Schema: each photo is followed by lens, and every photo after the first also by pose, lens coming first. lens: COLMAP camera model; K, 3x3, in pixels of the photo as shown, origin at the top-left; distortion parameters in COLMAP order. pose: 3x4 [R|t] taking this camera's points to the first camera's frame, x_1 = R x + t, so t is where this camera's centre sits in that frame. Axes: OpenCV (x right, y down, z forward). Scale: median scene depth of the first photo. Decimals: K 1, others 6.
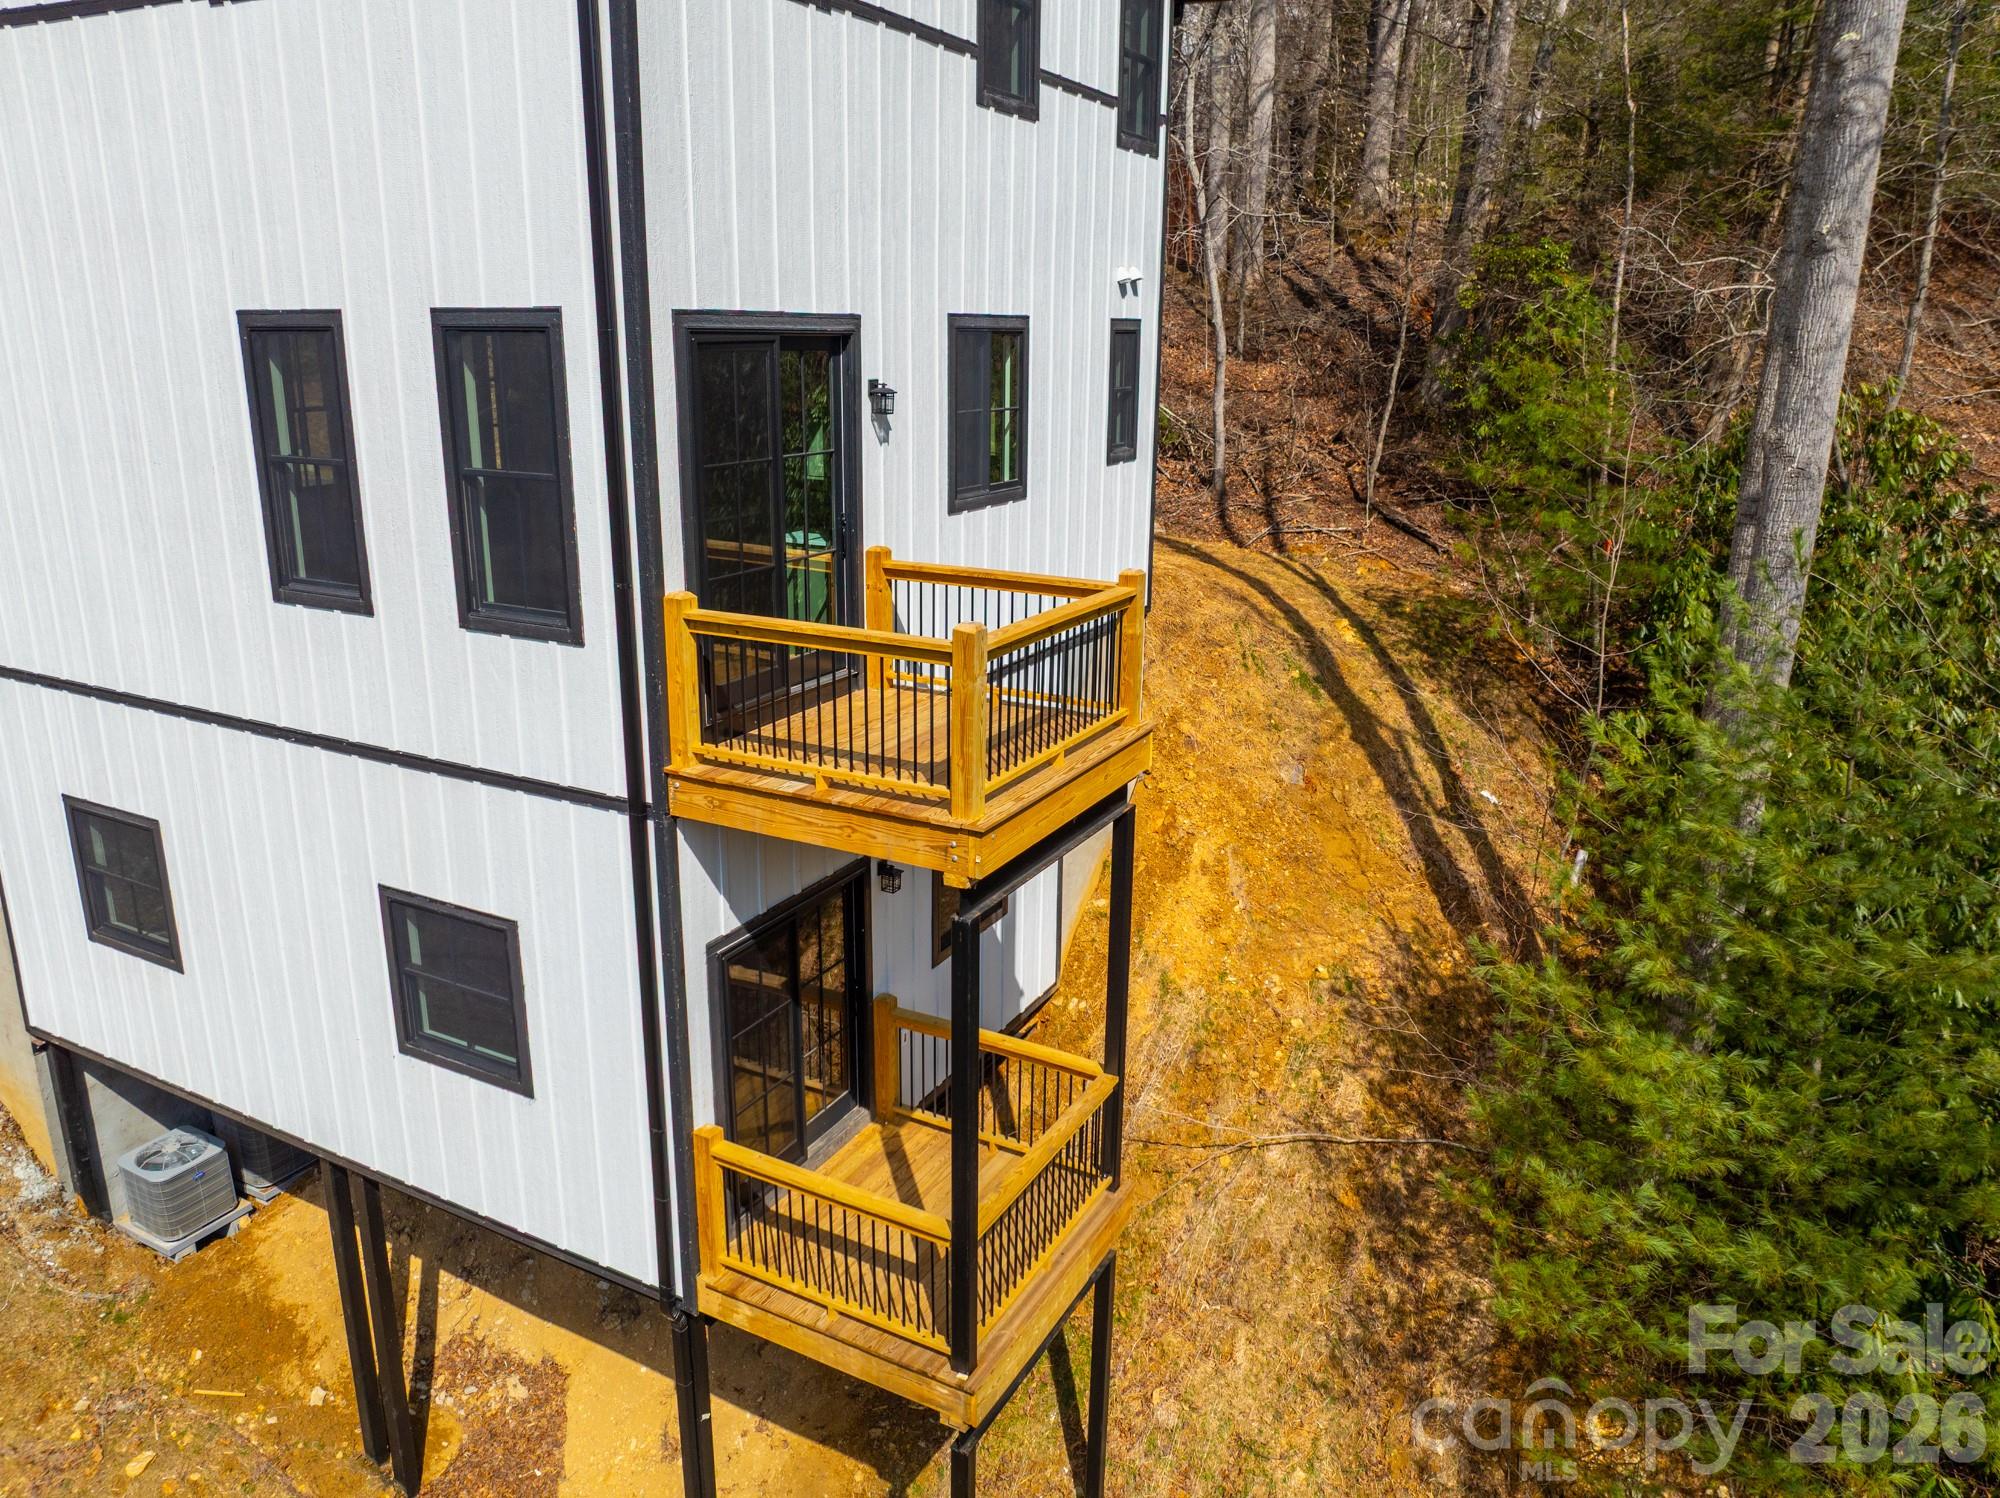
lens RADIAL K [[1405.4, 0, 991.5], [0, 1405.4, 735.1], [0, 0, 1]] dist [-0.037062, 0.004421]
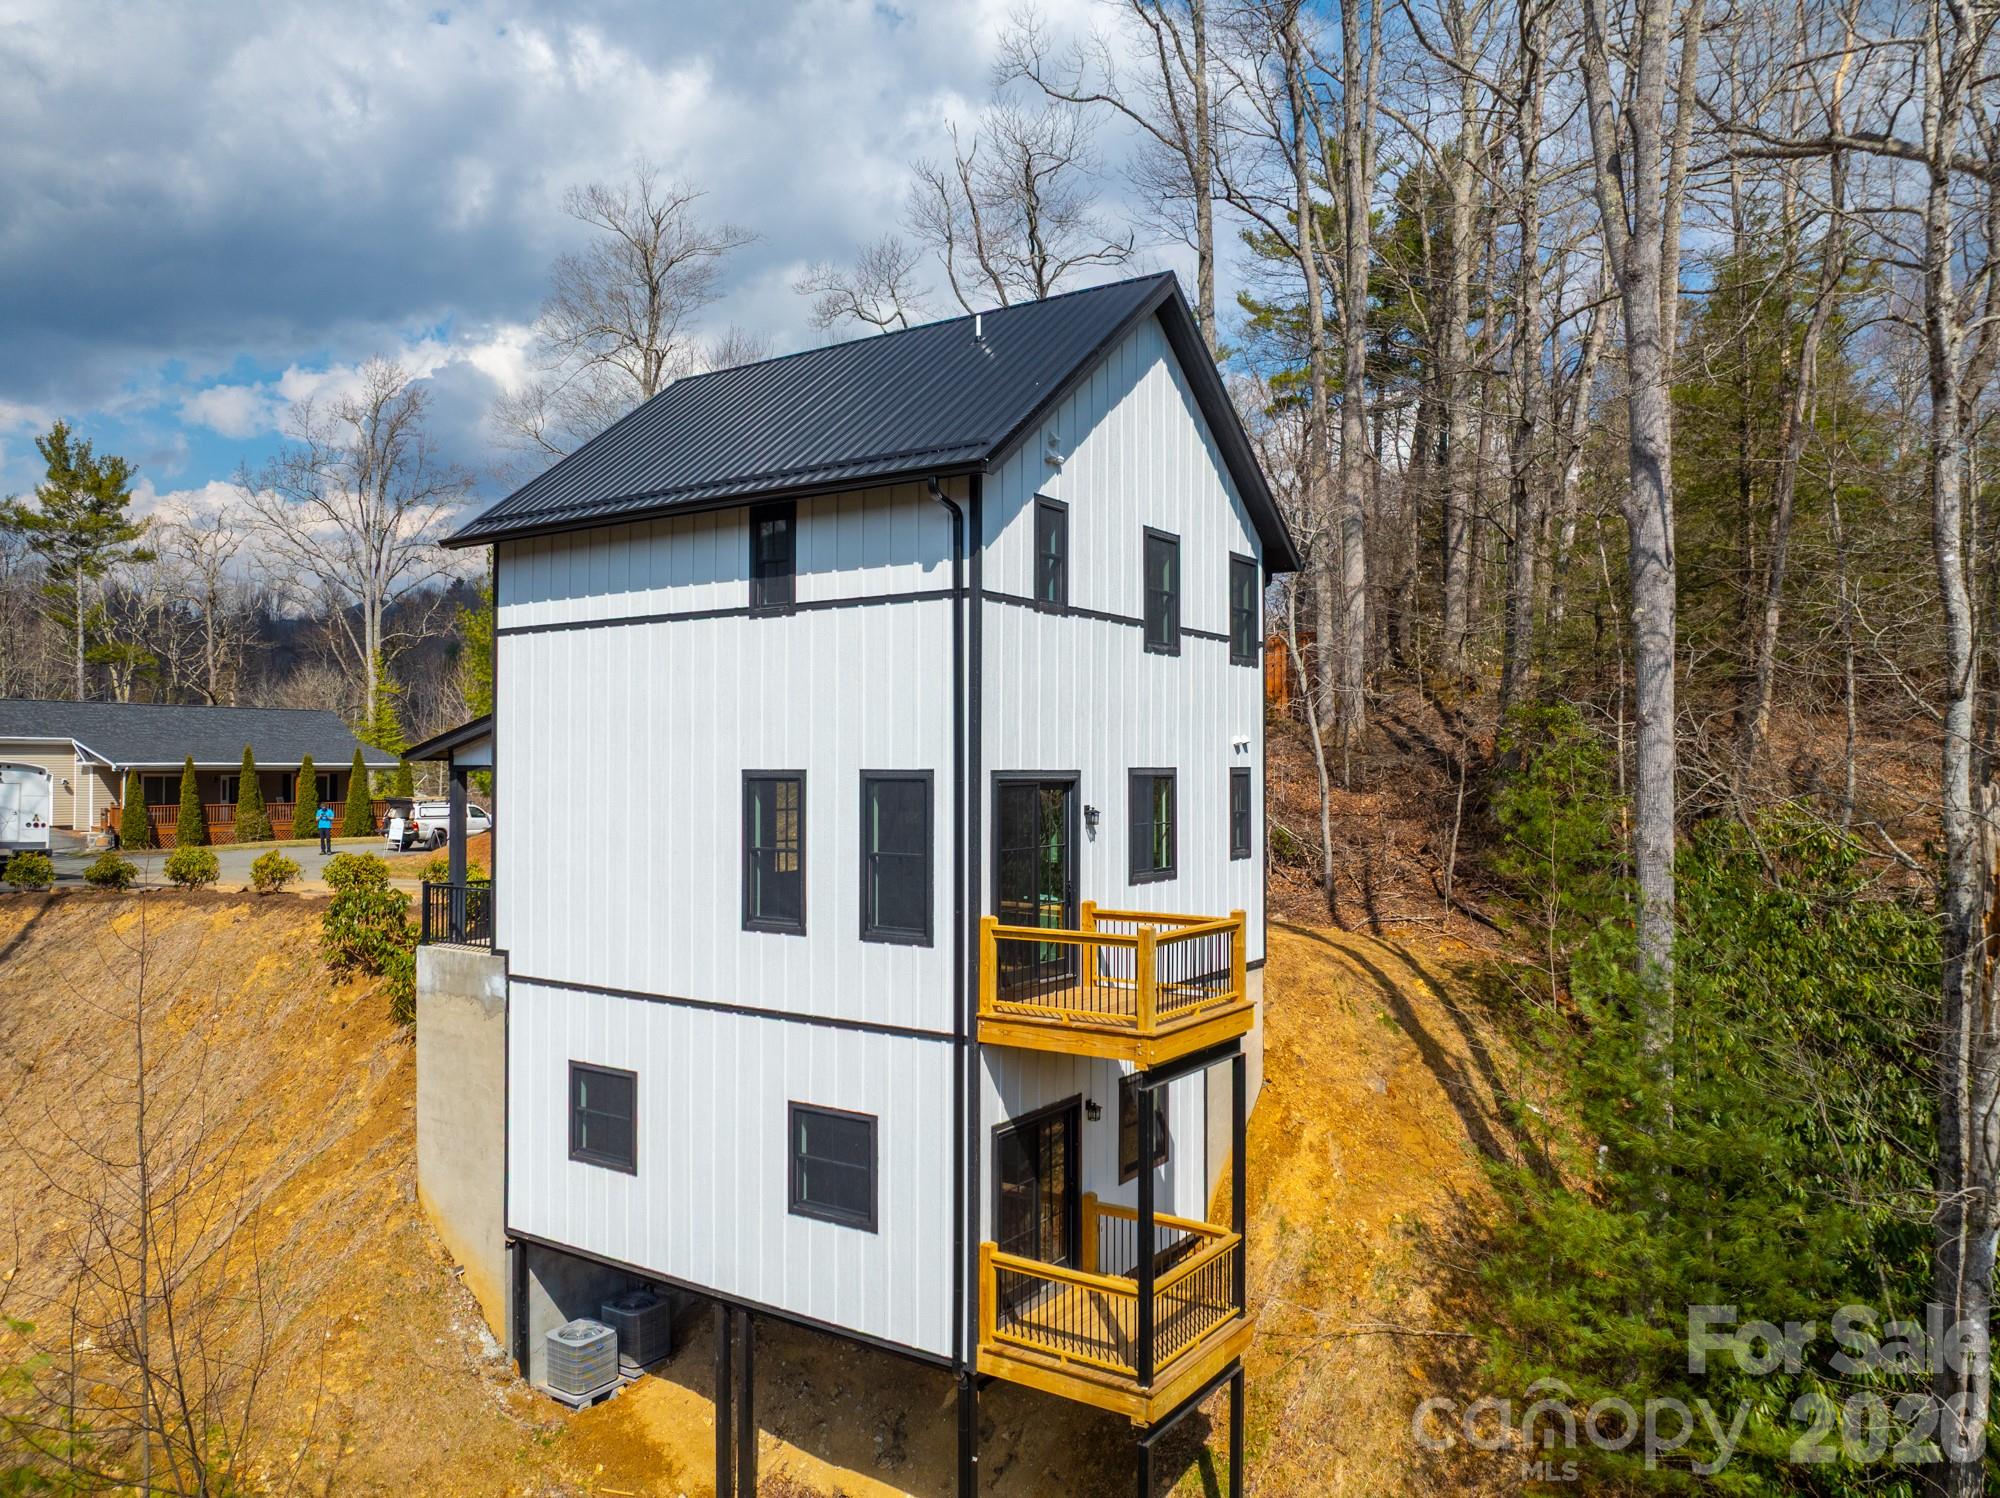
lens RADIAL K [[1405.4, 0, 996.0], [0, 1405.4, 755.2], [0, 0, 1]] dist [-0.037062, 0.004421]
pose [[0.994320, -0.011145, -0.105842, -0.008997], [-0.019433, 0.958770, -0.283518, 0.150918], [0.104638, 0.283965, 0.953108, -0.570801]]
